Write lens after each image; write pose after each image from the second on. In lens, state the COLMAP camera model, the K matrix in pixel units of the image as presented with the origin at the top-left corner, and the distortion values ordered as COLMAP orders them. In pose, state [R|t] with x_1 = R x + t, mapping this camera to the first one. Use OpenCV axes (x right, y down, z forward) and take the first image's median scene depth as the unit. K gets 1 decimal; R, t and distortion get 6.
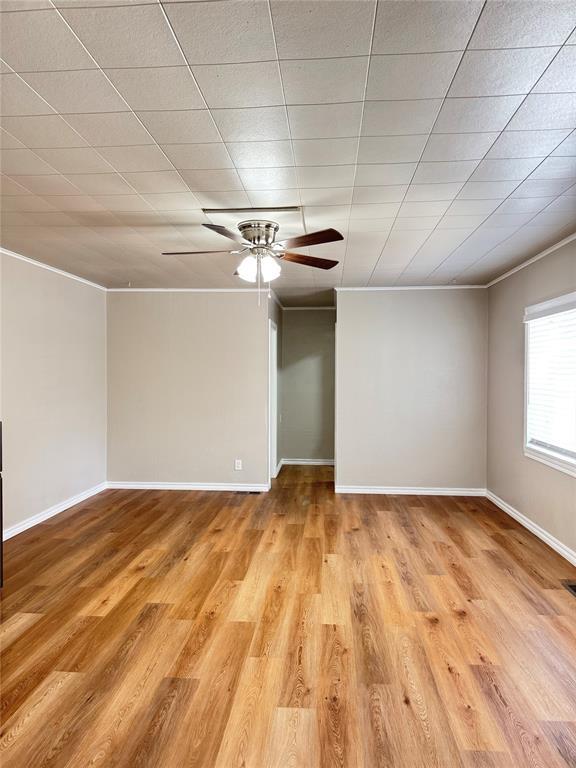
lens RADIAL K [[539.8, 0, 288.0], [0, 539.8, 384.0], [0, 0, 1]] dist [0.103475, -0.157273]
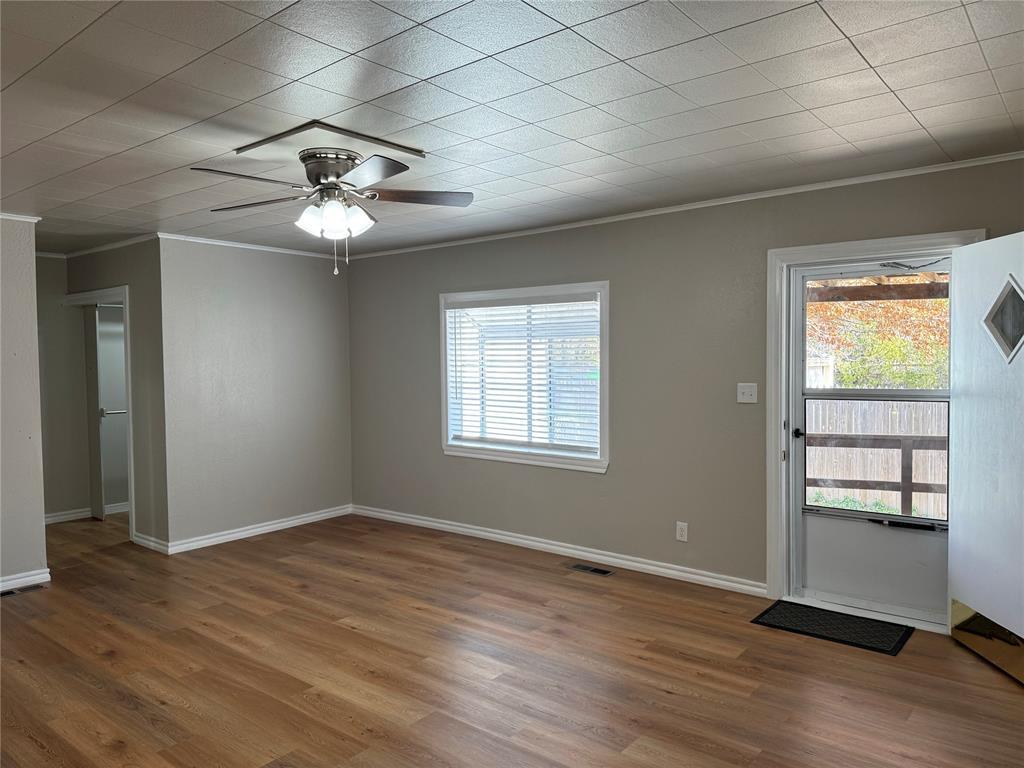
lens RADIAL K [[719.8, 0, 512.0], [0, 719.8, 384.0], [0, 0, 1]] dist [0.103475, -0.157273]
pose [[0.580900, -0.047303, 0.812599, -0.557886], [0.030587, 0.998873, 0.036281, -0.033369], [-0.813400, 0.003779, 0.581692, 0.231179]]
